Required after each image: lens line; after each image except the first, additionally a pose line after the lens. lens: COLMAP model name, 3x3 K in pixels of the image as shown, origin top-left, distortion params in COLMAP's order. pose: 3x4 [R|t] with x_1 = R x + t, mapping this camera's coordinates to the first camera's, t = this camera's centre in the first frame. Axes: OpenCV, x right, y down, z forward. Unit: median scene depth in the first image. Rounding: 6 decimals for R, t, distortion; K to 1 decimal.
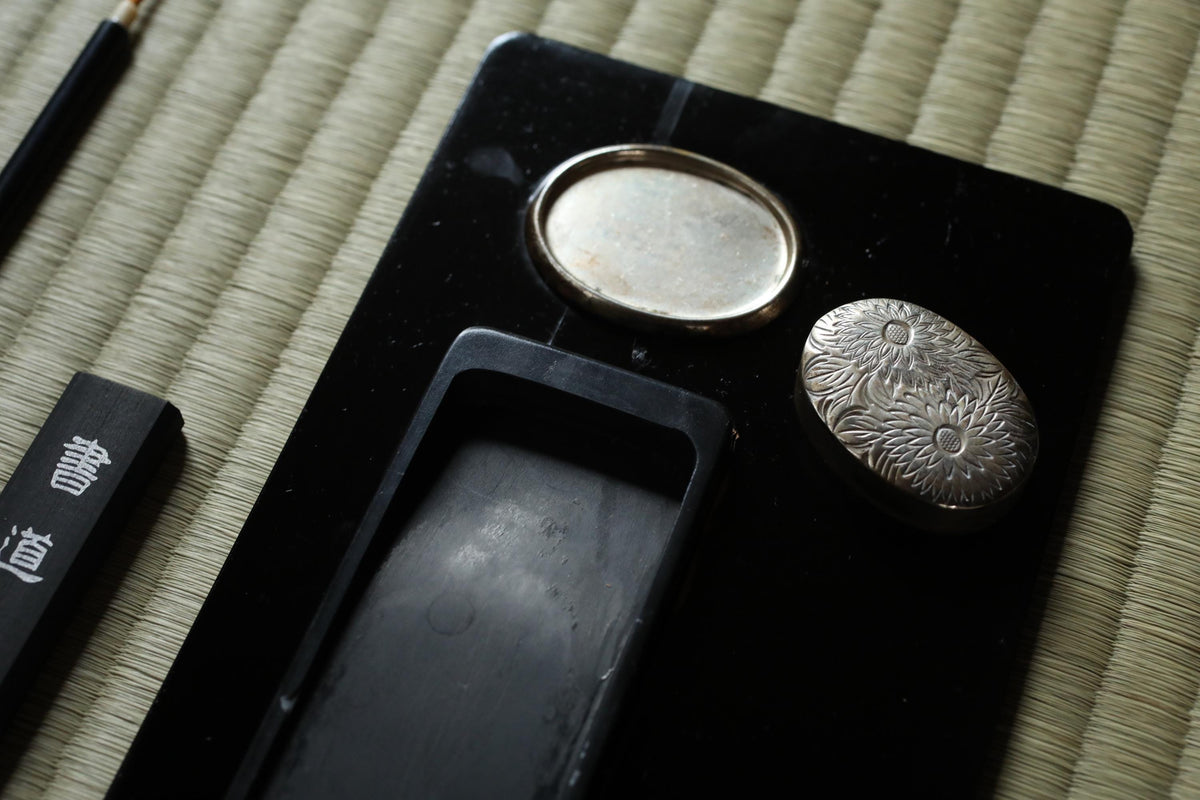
lens RADIAL K [[2166.4, 0, 600.0], [0, 2166.4, 400.0], [0, 0, 1]] dist [-0.012462, 0.420636]
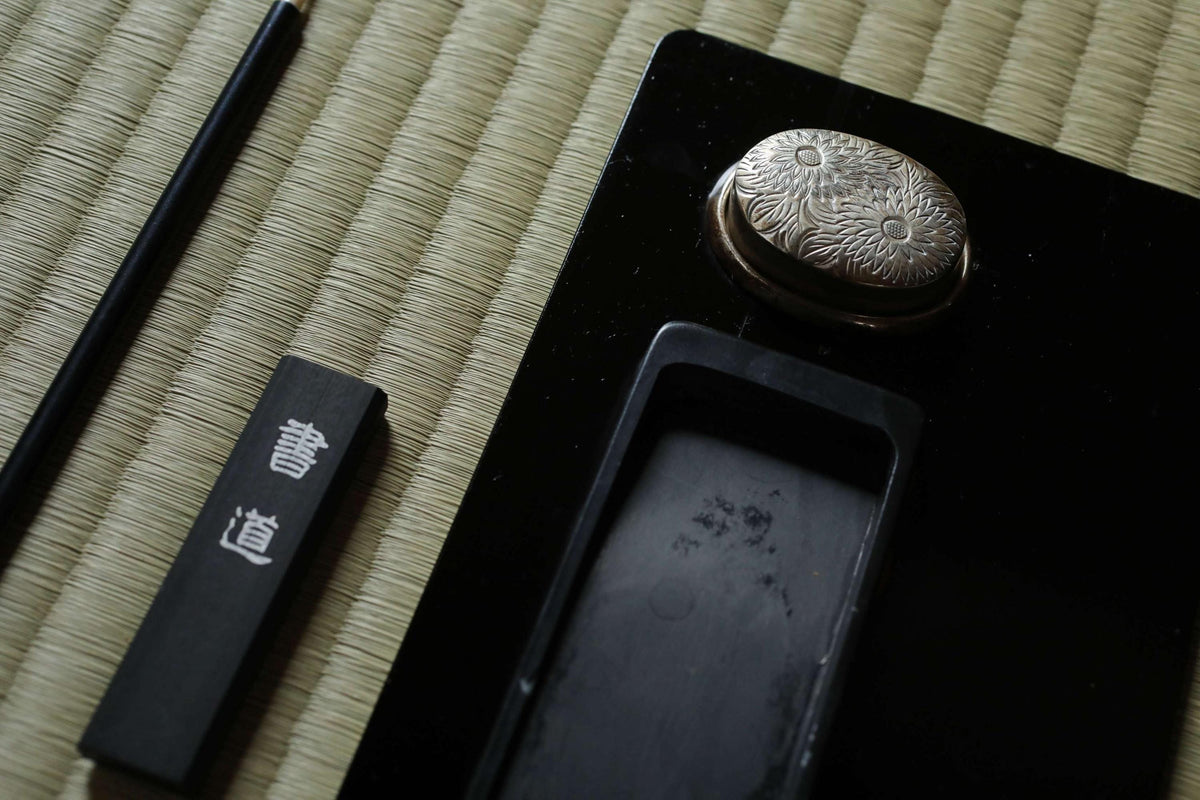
lens RADIAL K [[2166.4, 0, 600.0], [0, 2166.4, 400.0], [0, 0, 1]] dist [-0.012462, 0.420636]
pose [[0.993860, 0.020900, 0.108655, -0.196773], [-0.024908, 0.999054, 0.035656, -0.030726], [-0.107807, -0.038143, 0.993440, -0.028627]]
